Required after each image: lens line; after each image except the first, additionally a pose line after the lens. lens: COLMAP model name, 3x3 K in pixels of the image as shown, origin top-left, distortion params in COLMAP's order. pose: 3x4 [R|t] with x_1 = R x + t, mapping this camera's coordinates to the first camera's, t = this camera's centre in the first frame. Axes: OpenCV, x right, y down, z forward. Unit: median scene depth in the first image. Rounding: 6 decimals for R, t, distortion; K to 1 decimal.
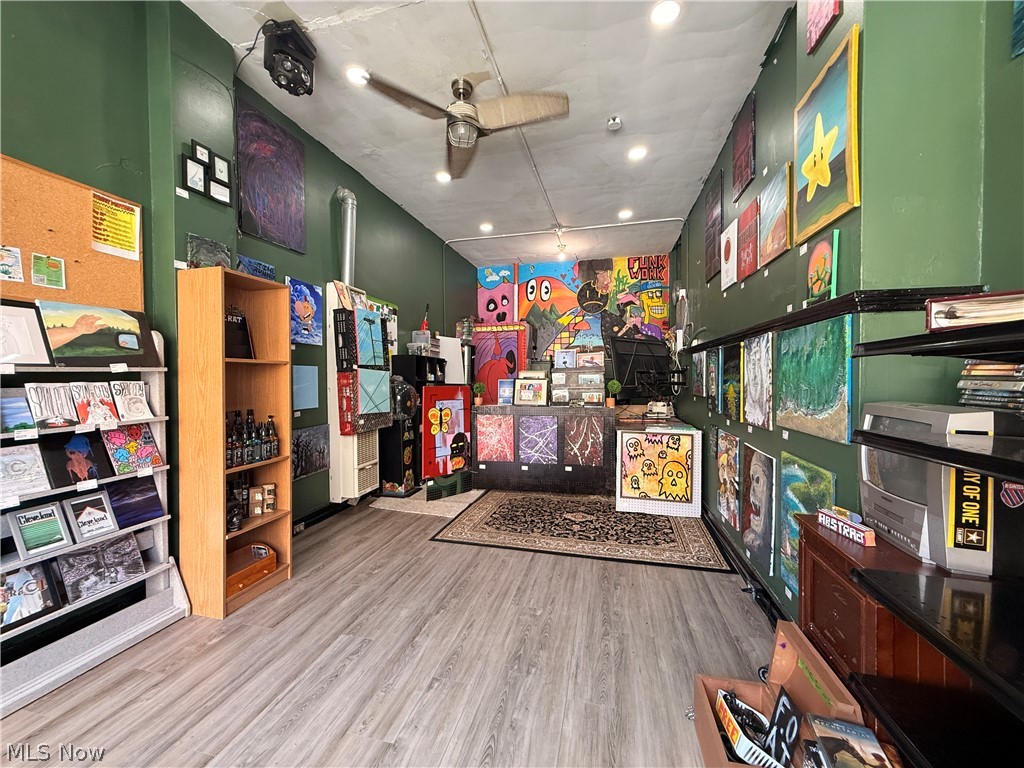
lens RADIAL K [[408.9, 0, 507.5], [0, 408.9, 381.5], [0, 0, 1]] dist [-0.001877, 0.000610]
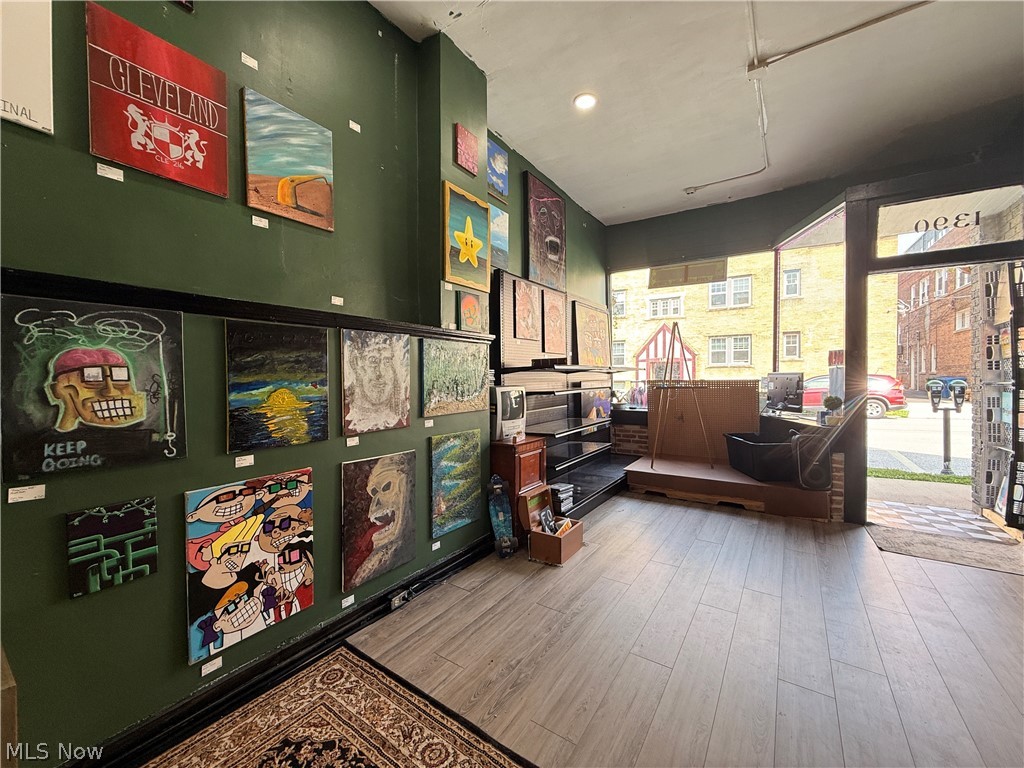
lens RADIAL K [[408.9, 0, 508.7], [0, 408.9, 381.5], [0, 0, 1]] dist [-0.001877, 0.000610]
pose [[-0.936777, 0.003433, 0.349910, 0.014236], [0.012720, 0.999625, 0.024244, -0.011293], [-0.349696, 0.027162, -0.936469, 1.068014]]
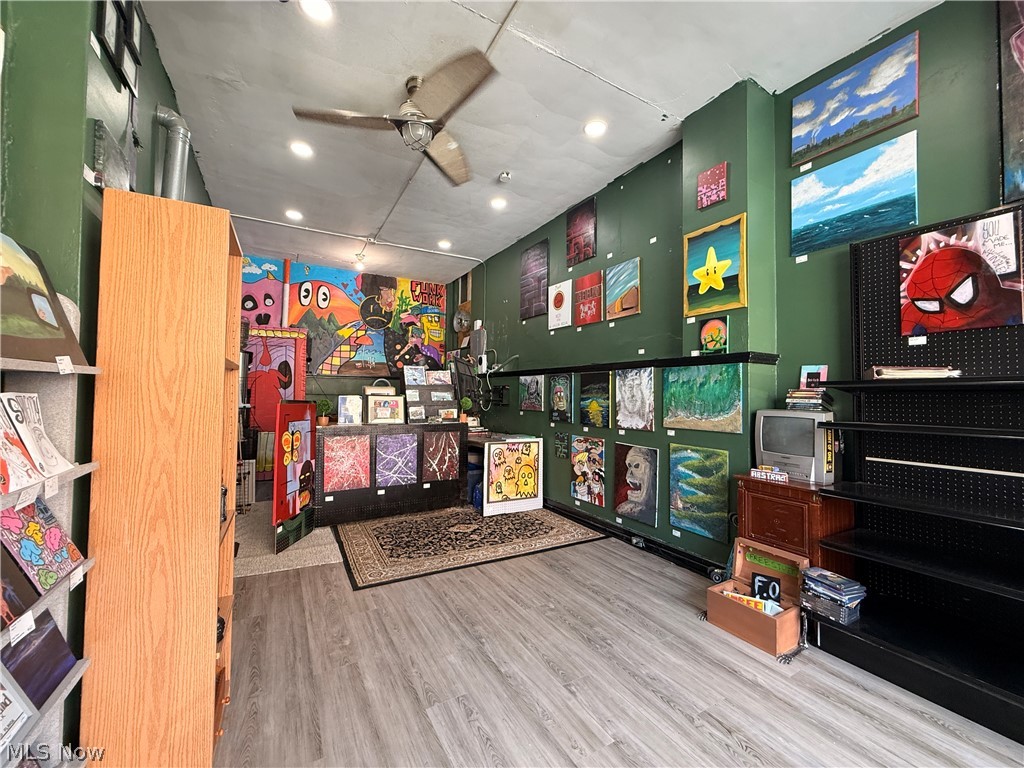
lens RADIAL K [[408.9, 0, 509.9], [0, 408.9, 382.0], [0, 0, 1]] dist [-0.001877, 0.000610]
pose [[0.722137, 0.032939, 0.690965, -0.451820], [-0.004160, 0.999054, -0.043278, 0.002537], [-0.691737, 0.028378, 0.721591, 0.146692]]
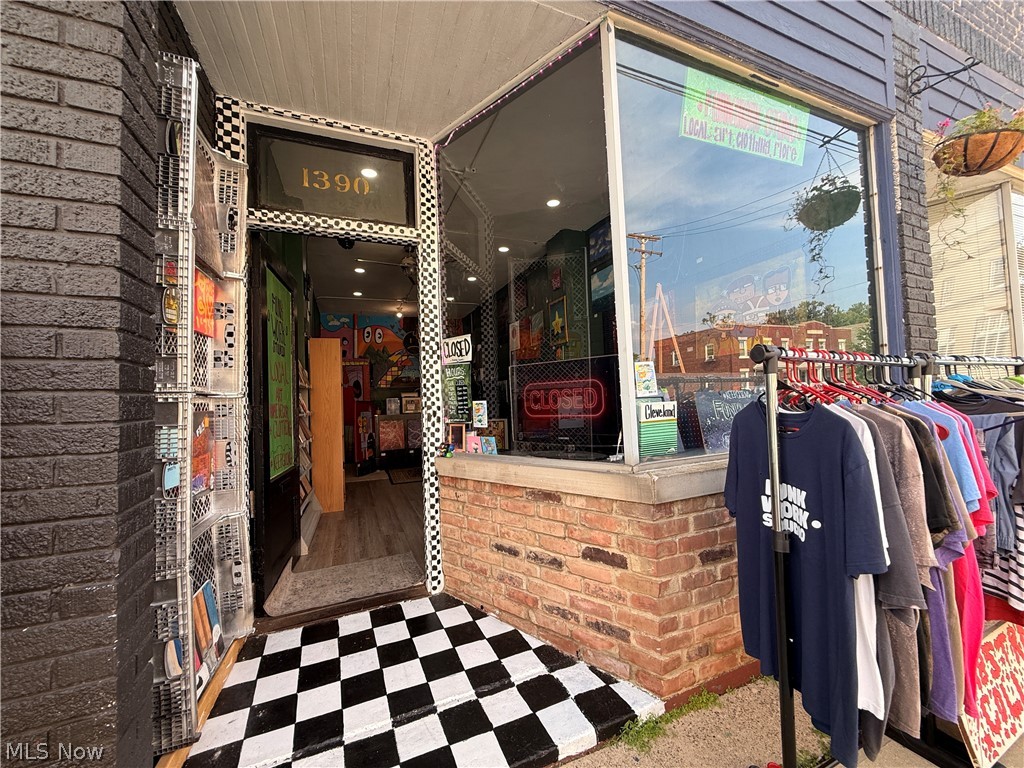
lens RADIAL K [[408.9, 0, 510.0], [0, 408.9, 383.6], [0, 0, 1]] dist [-0.001877, 0.000610]
pose [[0.815232, -0.002249, 0.579130, -0.667319], [0.043871, 0.997359, -0.057883, 0.060498], [-0.577471, 0.072595, 0.813177, -0.656711]]
